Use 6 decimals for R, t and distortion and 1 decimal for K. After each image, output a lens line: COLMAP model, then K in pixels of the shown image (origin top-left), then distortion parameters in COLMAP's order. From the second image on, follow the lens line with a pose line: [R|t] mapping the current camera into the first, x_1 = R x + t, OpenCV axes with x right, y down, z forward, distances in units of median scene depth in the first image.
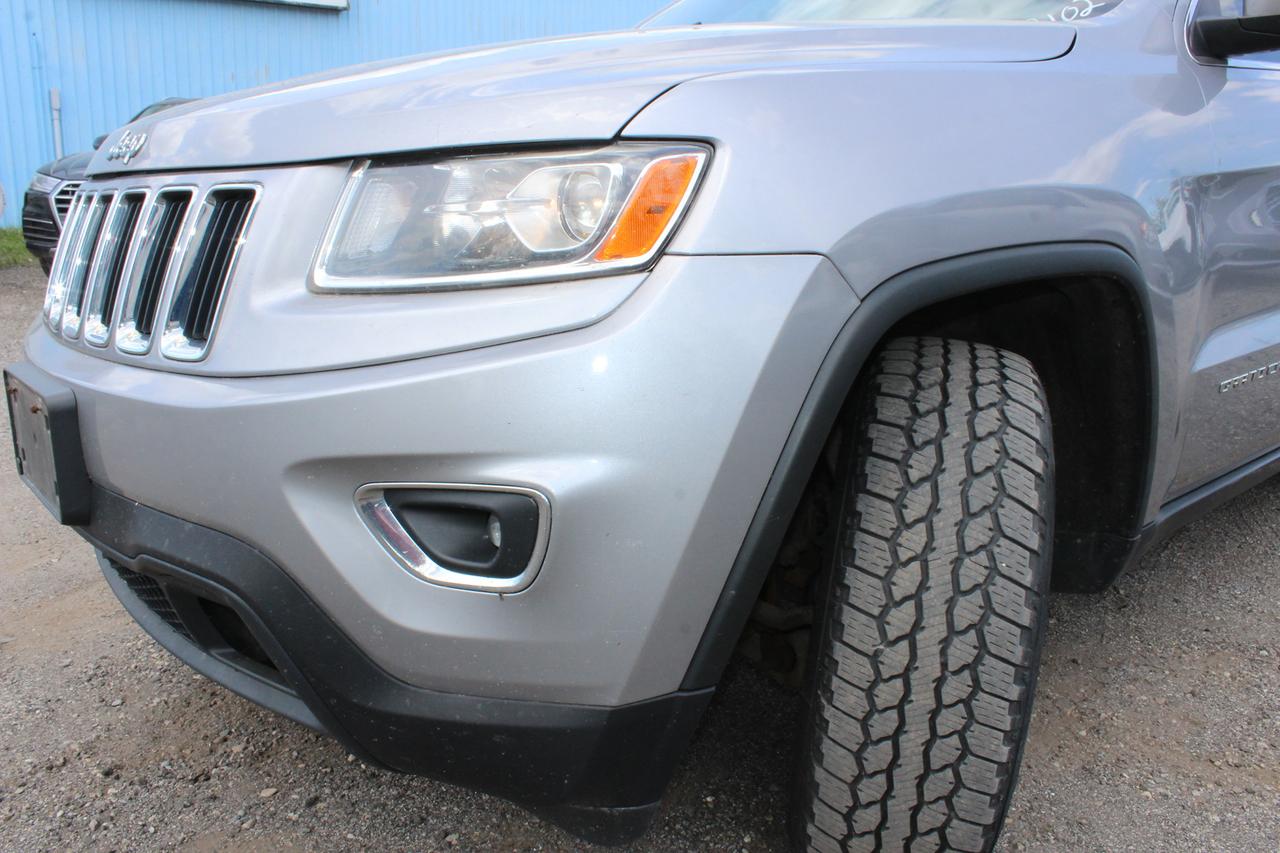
lens RADIAL K [[1033.3, 0, 640.0], [0, 1033.3, 426.5], [0, 0, 1]] dist [-0.176878, 0.144146]
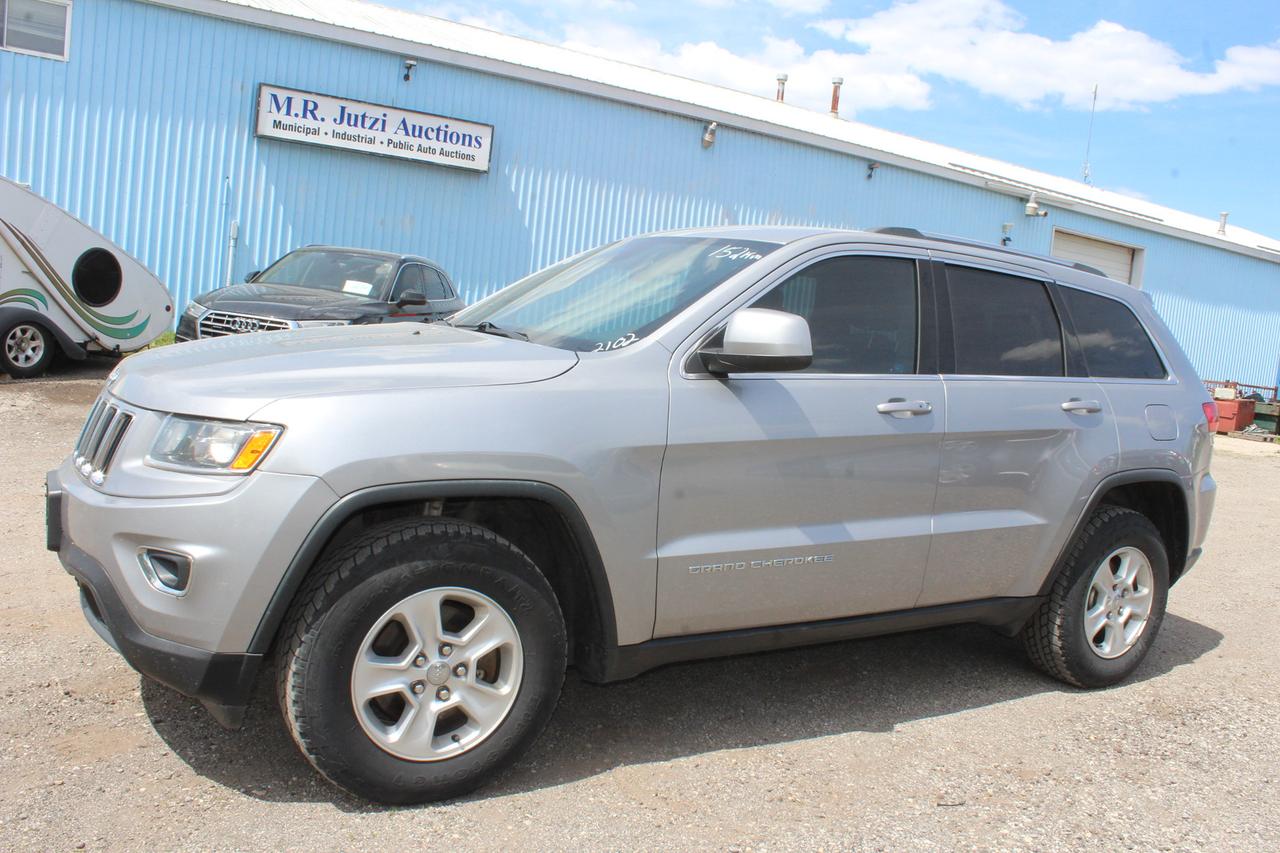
lens RADIAL K [[1033.3, 0, 640.0], [0, 1033.3, 426.5], [0, 0, 1]] dist [-0.176878, 0.144146]
pose [[0.981969, 0.110316, -0.153513, 1.222569], [-0.129919, 0.983724, -0.124129, -0.083168], [0.137321, 0.141835, 0.980319, -1.203581]]
